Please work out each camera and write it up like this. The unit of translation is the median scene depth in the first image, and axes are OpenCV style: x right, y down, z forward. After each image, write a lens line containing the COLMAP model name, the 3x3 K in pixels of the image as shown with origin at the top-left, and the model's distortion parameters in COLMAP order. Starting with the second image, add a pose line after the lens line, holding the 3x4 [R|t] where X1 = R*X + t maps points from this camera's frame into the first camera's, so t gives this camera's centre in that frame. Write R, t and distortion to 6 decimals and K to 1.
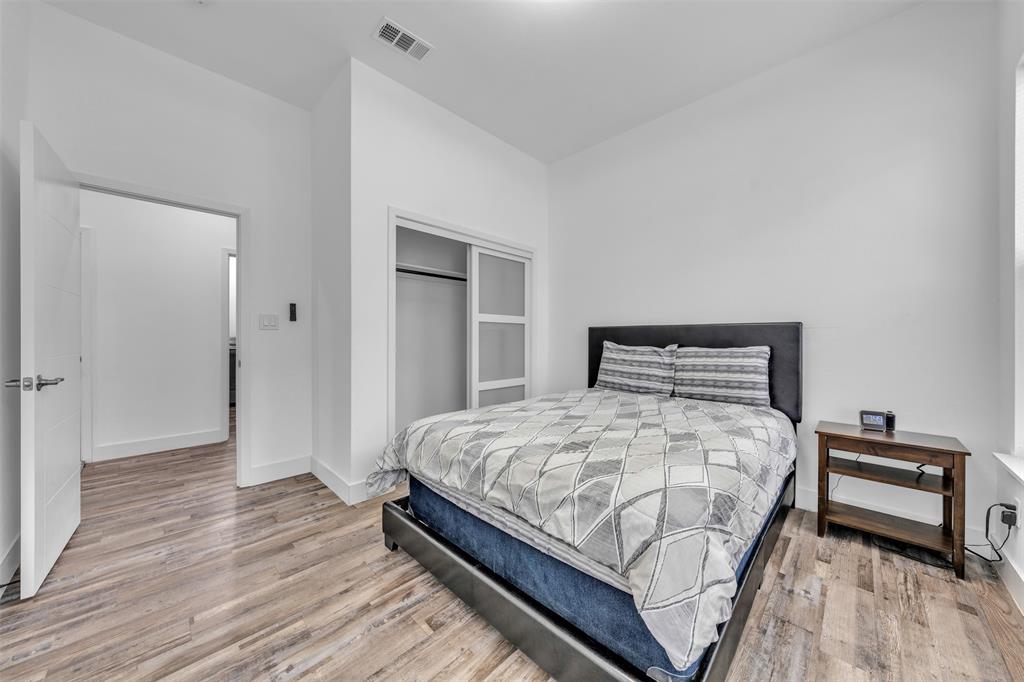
lens RADIAL K [[336.7, 0, 493.3], [0, 336.7, 341.4], [0, 0, 1]] dist [0.013424, 0.000025]
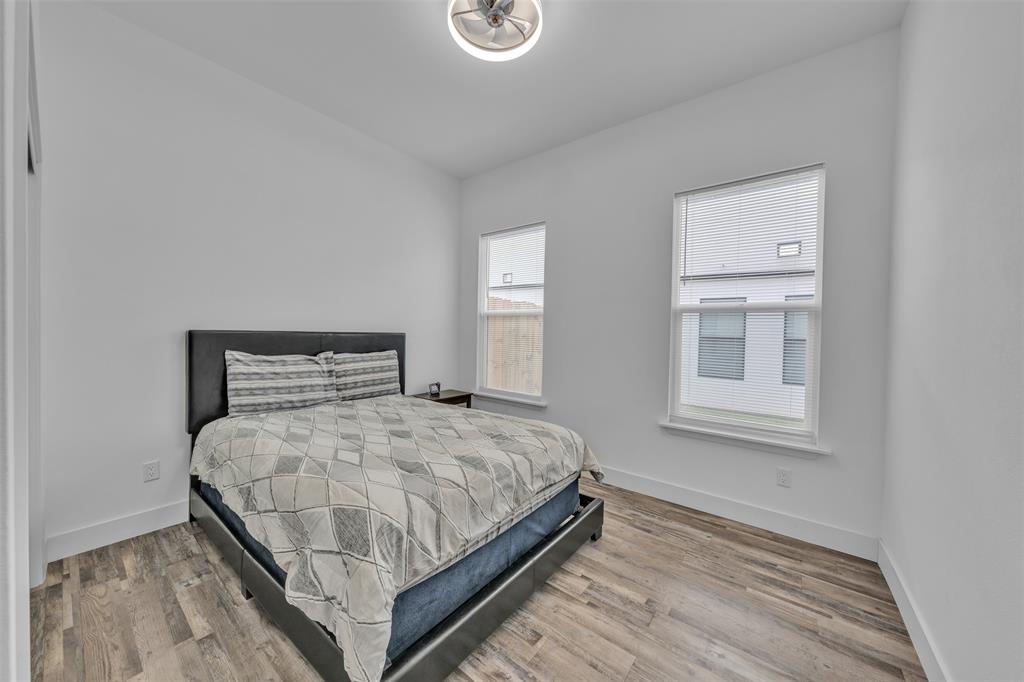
lens RADIAL K [[361.3, 0, 509.2], [0, 361.3, 338.5], [0, 0, 1]] dist [0.000225, -0.000103]
pose [[-0.114148, -0.019444, 0.993273, -0.614098], [-0.007532, 0.999797, 0.018706, -0.055495], [-0.993435, -0.005346, -0.114271, 0.592371]]
